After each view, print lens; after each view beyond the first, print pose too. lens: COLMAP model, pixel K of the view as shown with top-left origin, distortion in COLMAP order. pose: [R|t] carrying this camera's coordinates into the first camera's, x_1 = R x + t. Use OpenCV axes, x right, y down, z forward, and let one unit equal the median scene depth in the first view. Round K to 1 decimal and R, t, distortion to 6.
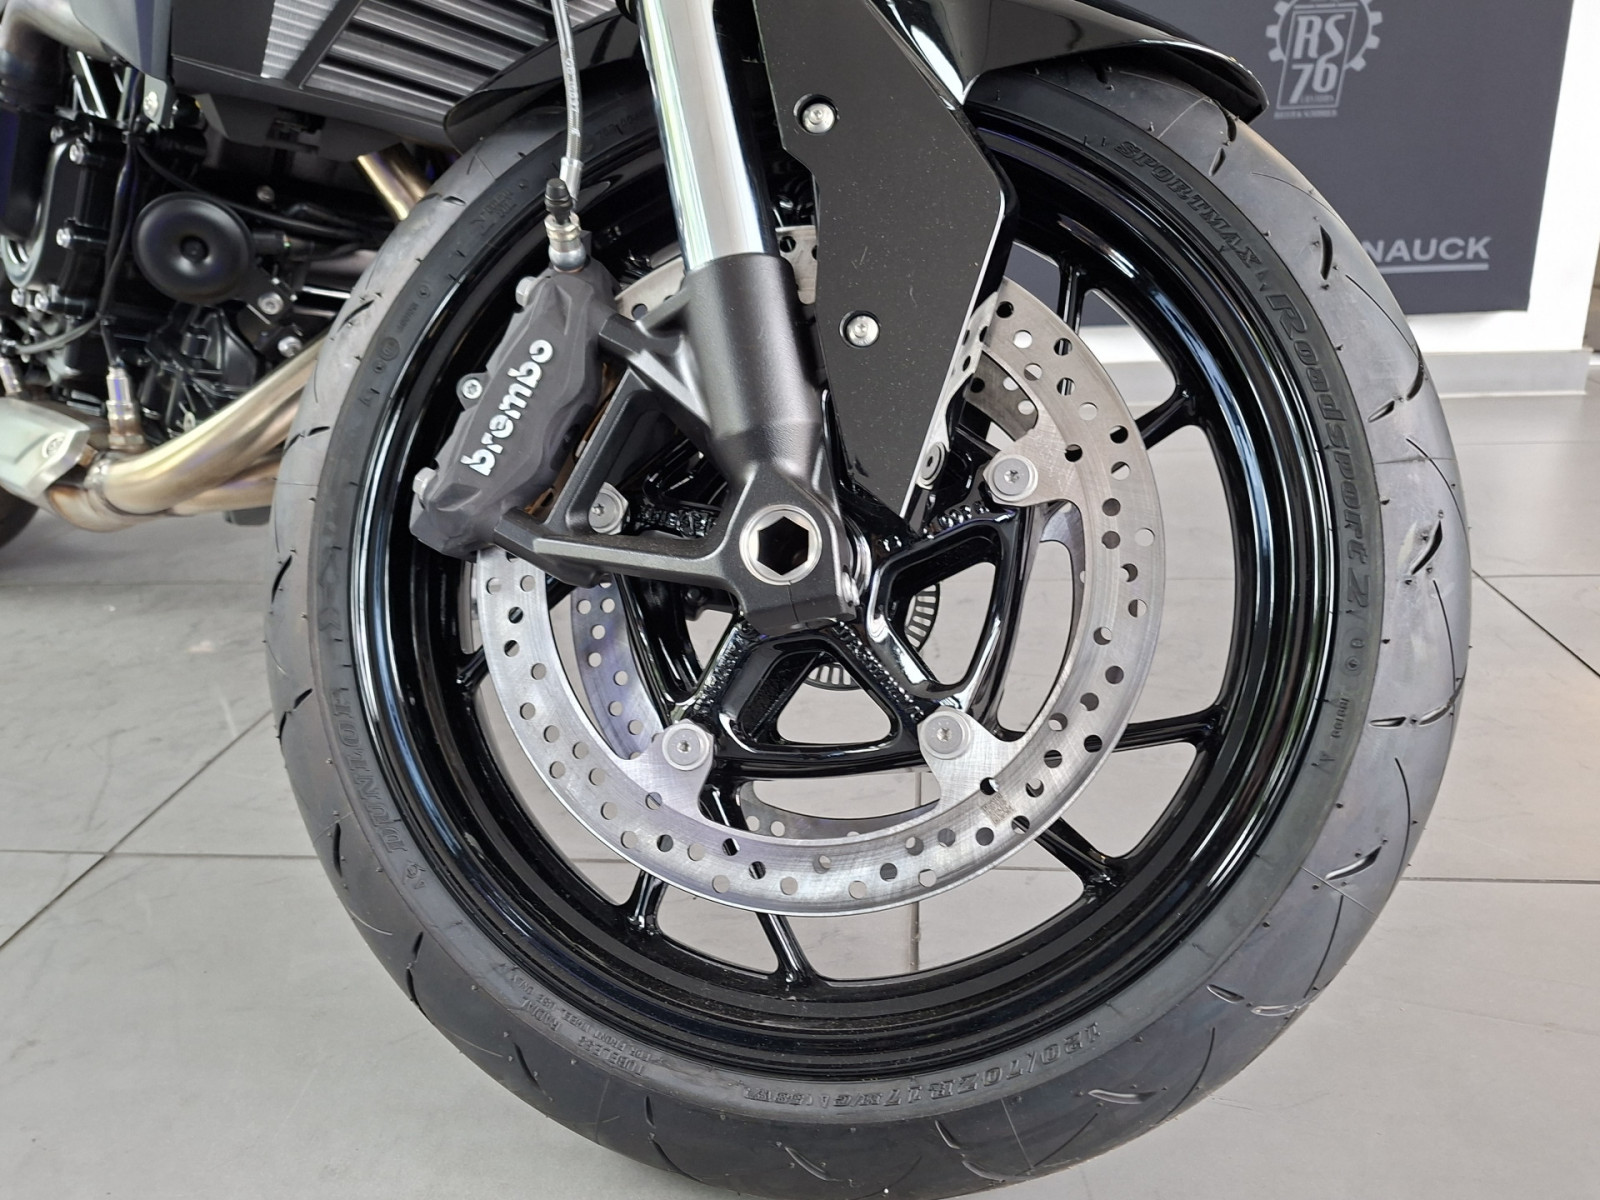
lens RADIAL K [[1239.8, 0, 821.2], [0, 1239.8, 592.2], [0, 0, 1]] dist [0.082246, -0.100895]
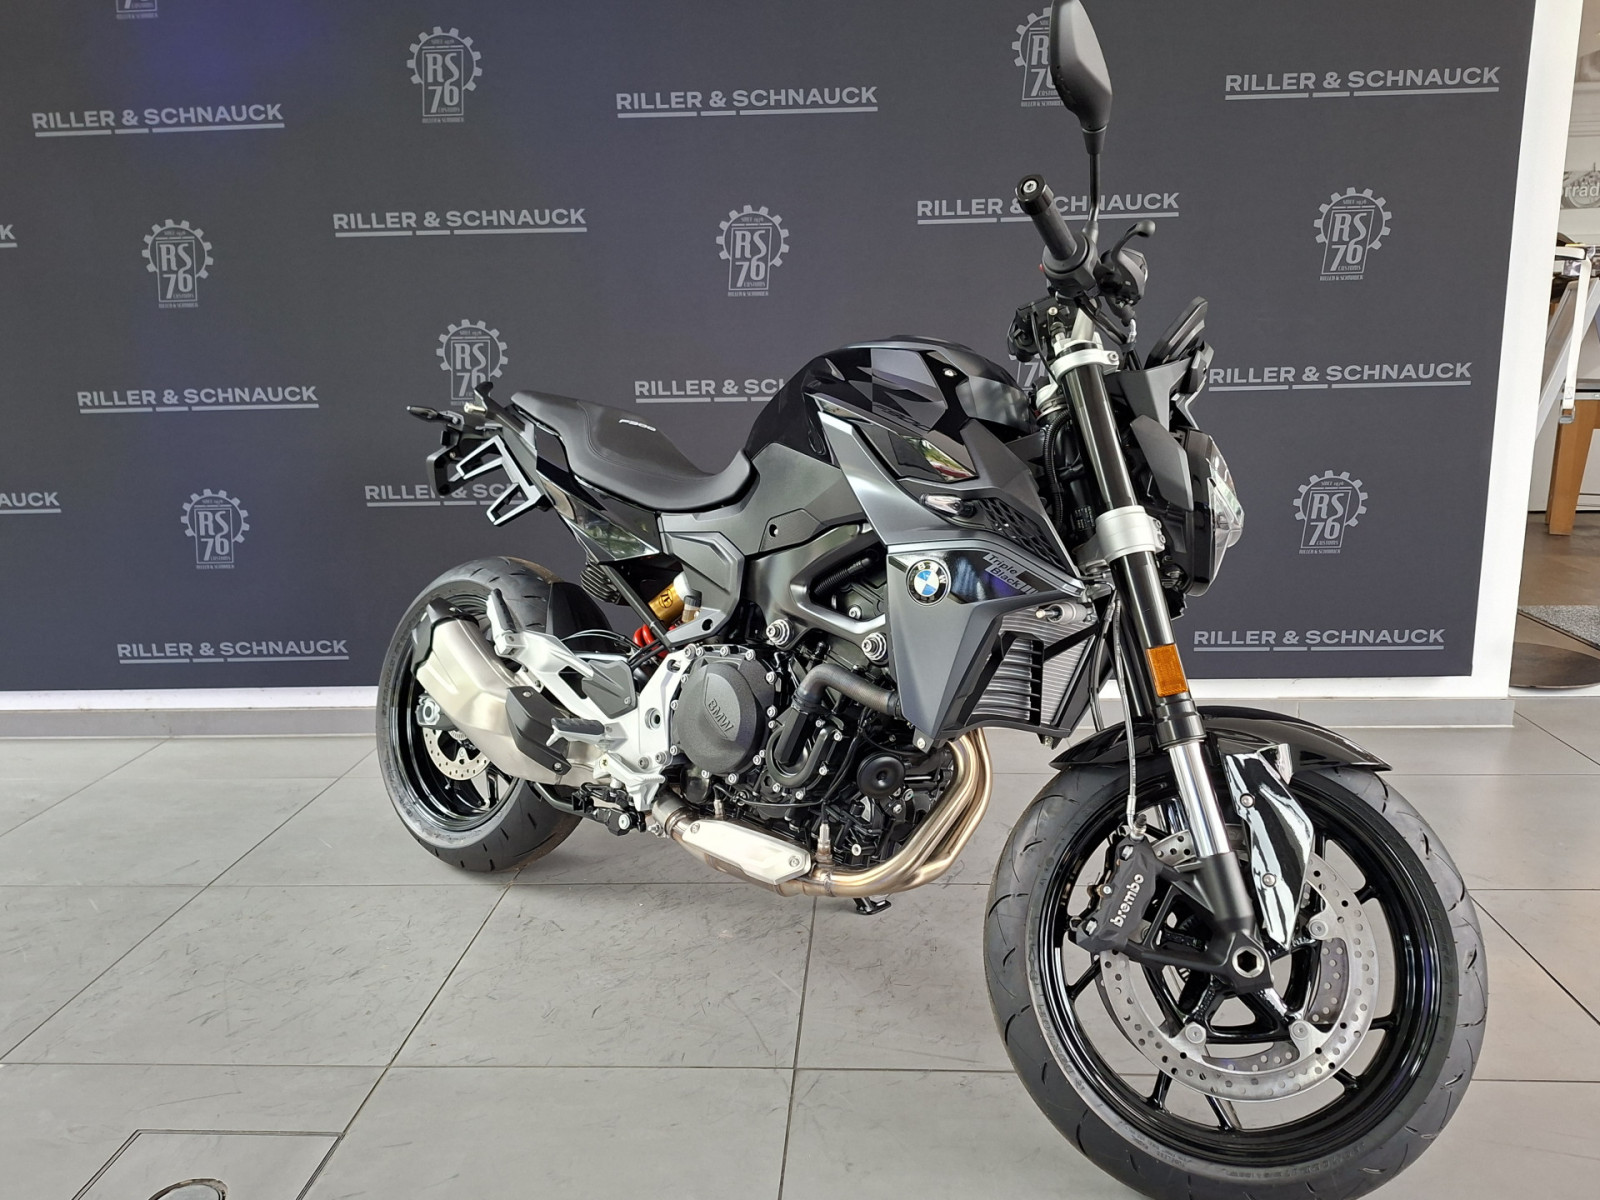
lens RADIAL K [[1239.8, 0, 821.2], [0, 1239.8, 592.2], [0, 0, 1]] dist [0.082246, -0.100895]
pose [[0.999051, 0.006047, 0.043137, -1.033123], [-0.000322, 0.991316, -0.131498, -0.453473], [-0.043558, 0.131359, 0.990377, -1.722050]]
